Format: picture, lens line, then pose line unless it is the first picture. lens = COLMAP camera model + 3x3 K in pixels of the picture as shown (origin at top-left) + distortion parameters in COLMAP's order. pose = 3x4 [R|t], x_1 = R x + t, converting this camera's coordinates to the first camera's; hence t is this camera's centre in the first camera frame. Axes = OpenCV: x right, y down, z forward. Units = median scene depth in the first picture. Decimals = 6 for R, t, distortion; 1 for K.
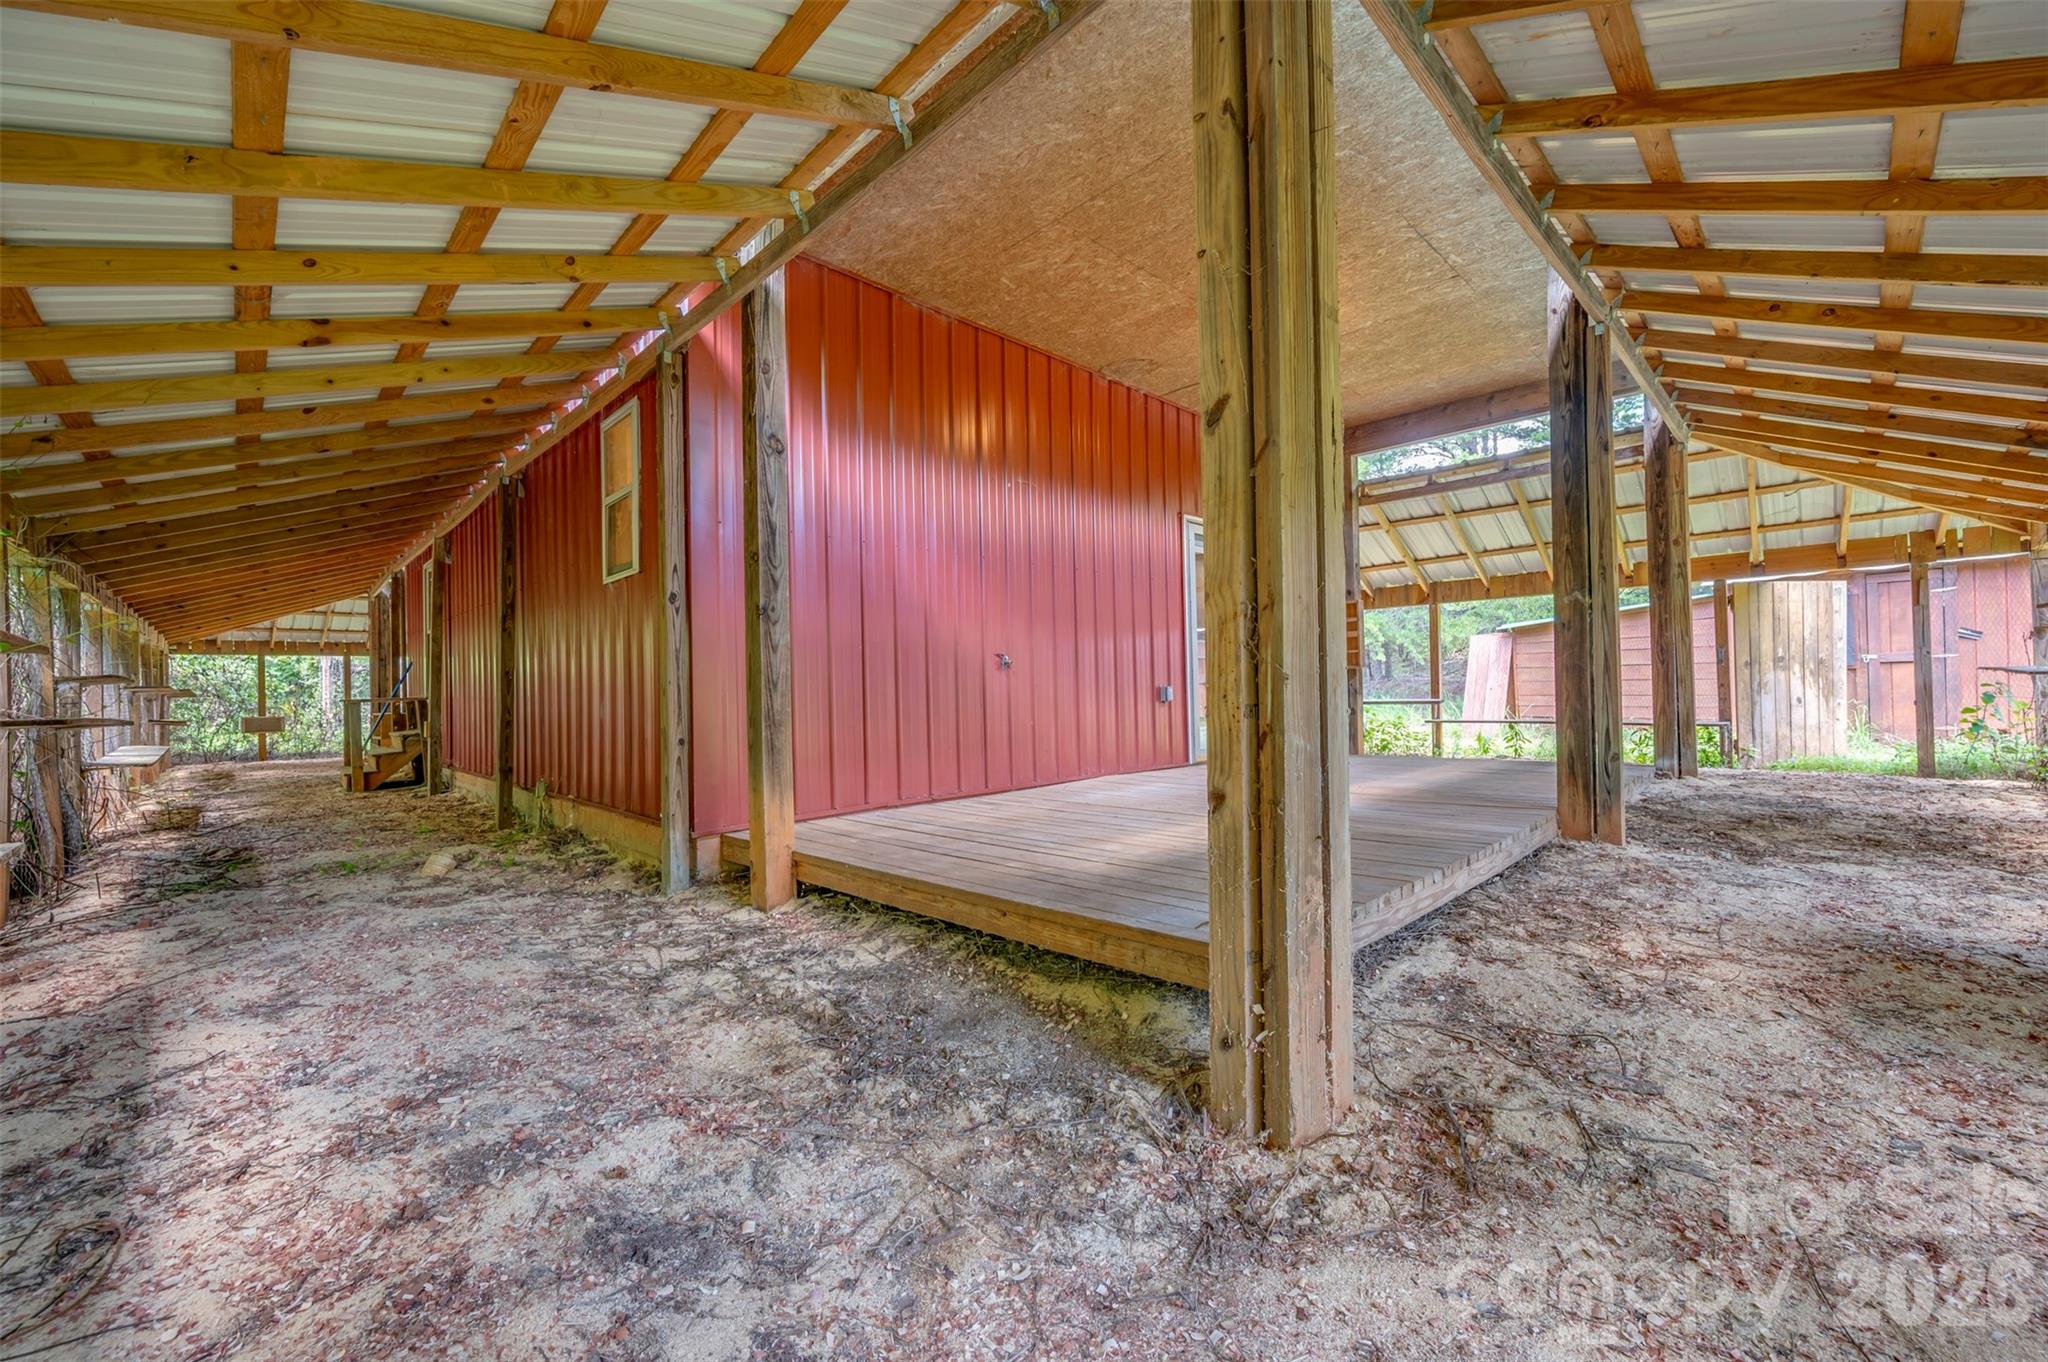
lens RADIAL K [[806.2, 0, 1027.5], [0, 806.2, 680.8], [0, 0, 1]] dist [0.000563, -0.000362]
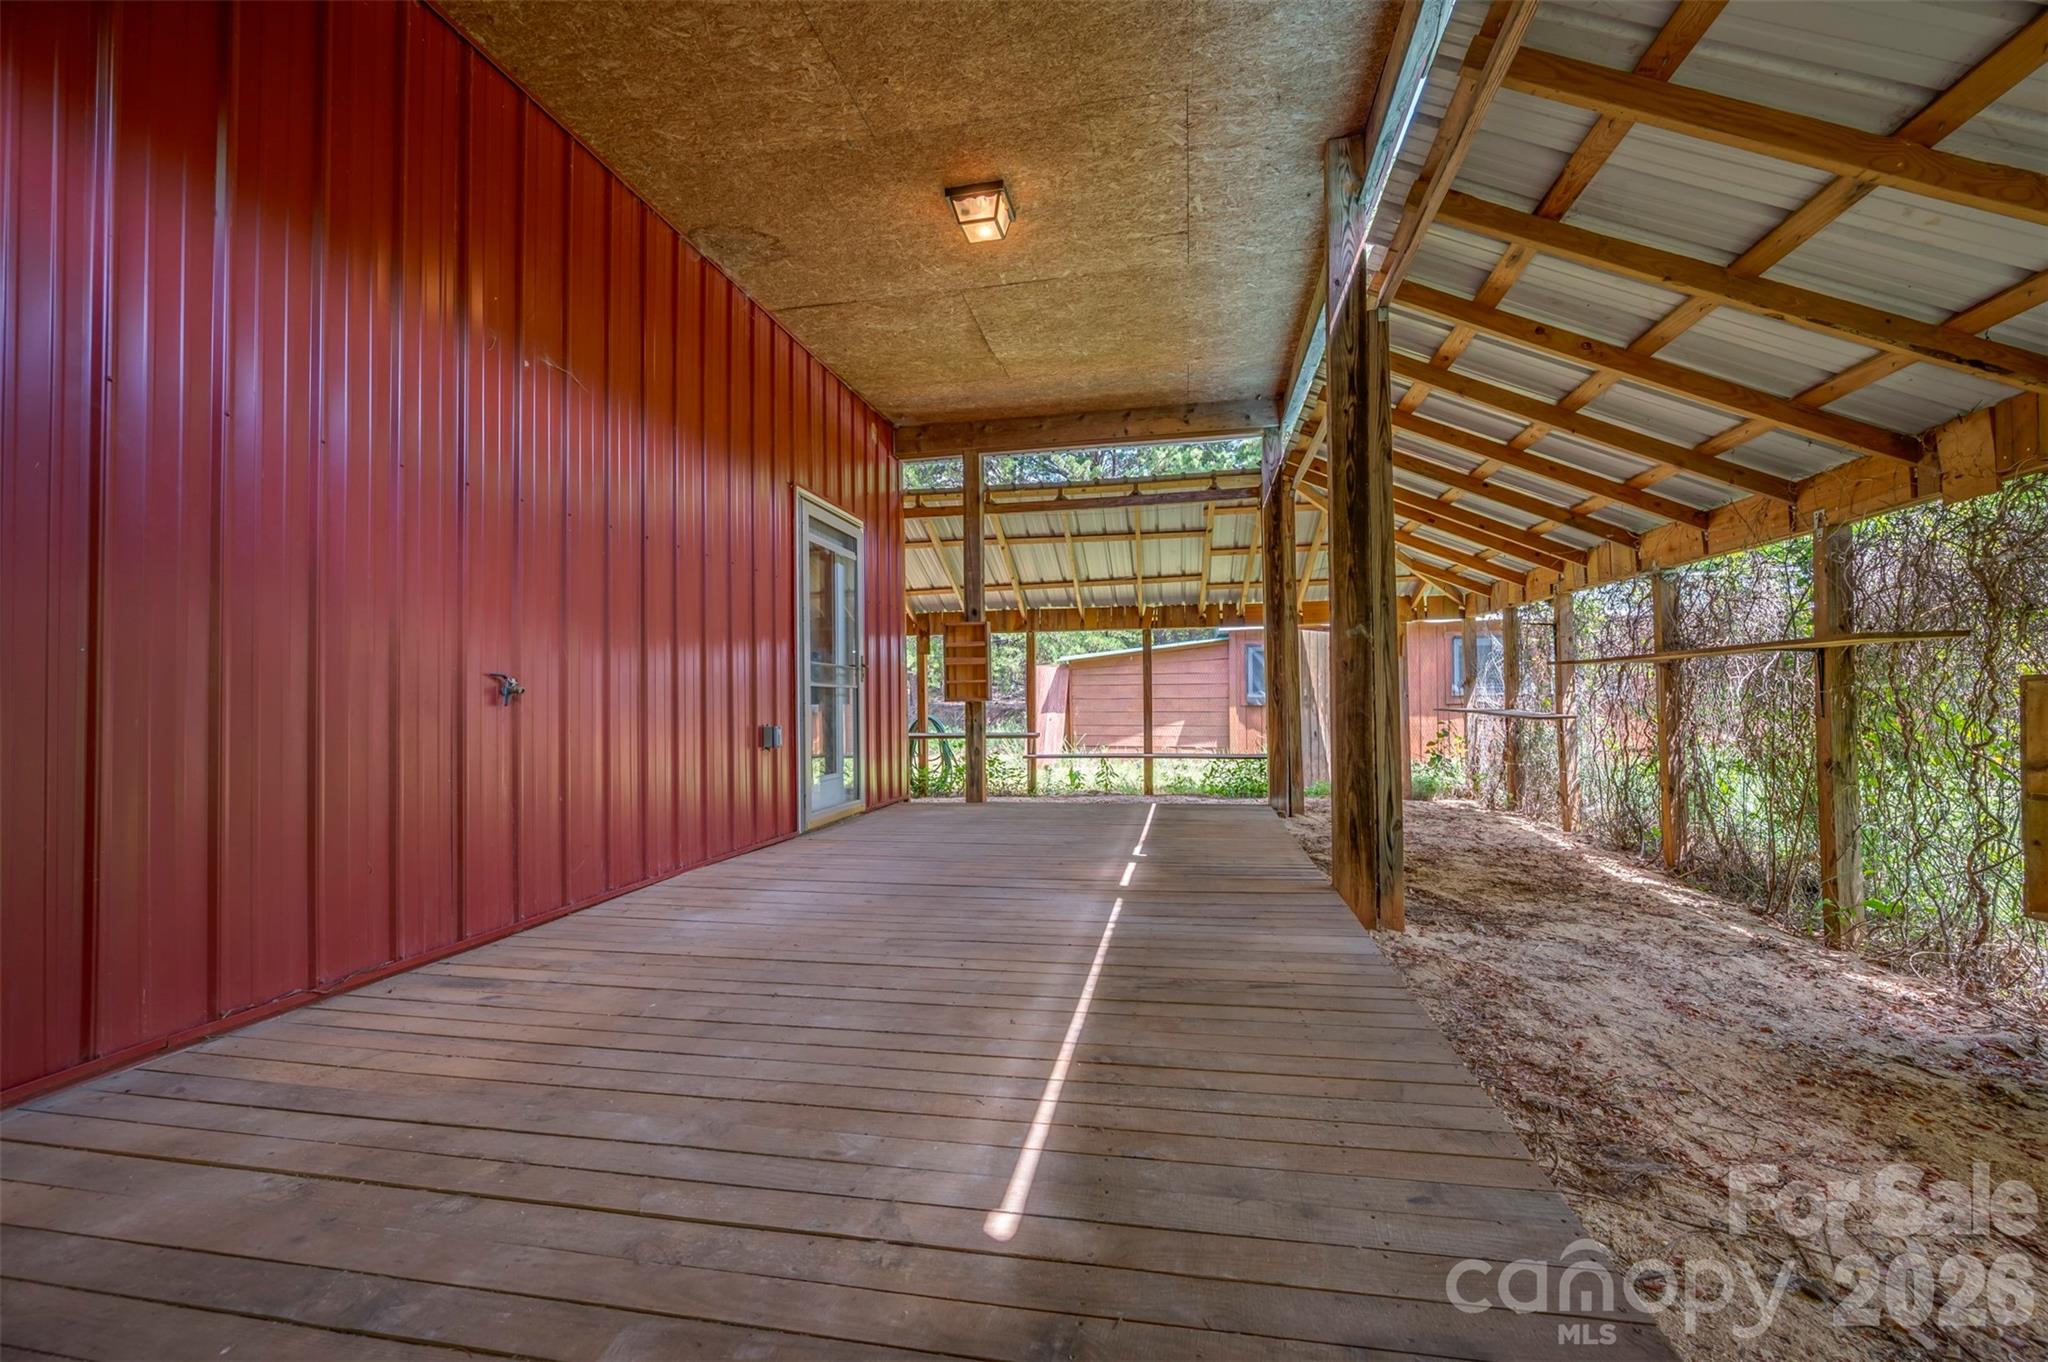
lens RADIAL K [[806.2, 0, 1027.5], [0, 806.2, 680.8], [0, 0, 1]] dist [0.000563, -0.000362]
pose [[0.828595, 0.026908, 0.559202, -0.038220], [-0.013029, 0.999501, -0.028788, -0.016638], [-0.559697, 0.016568, 0.828531, 0.338522]]
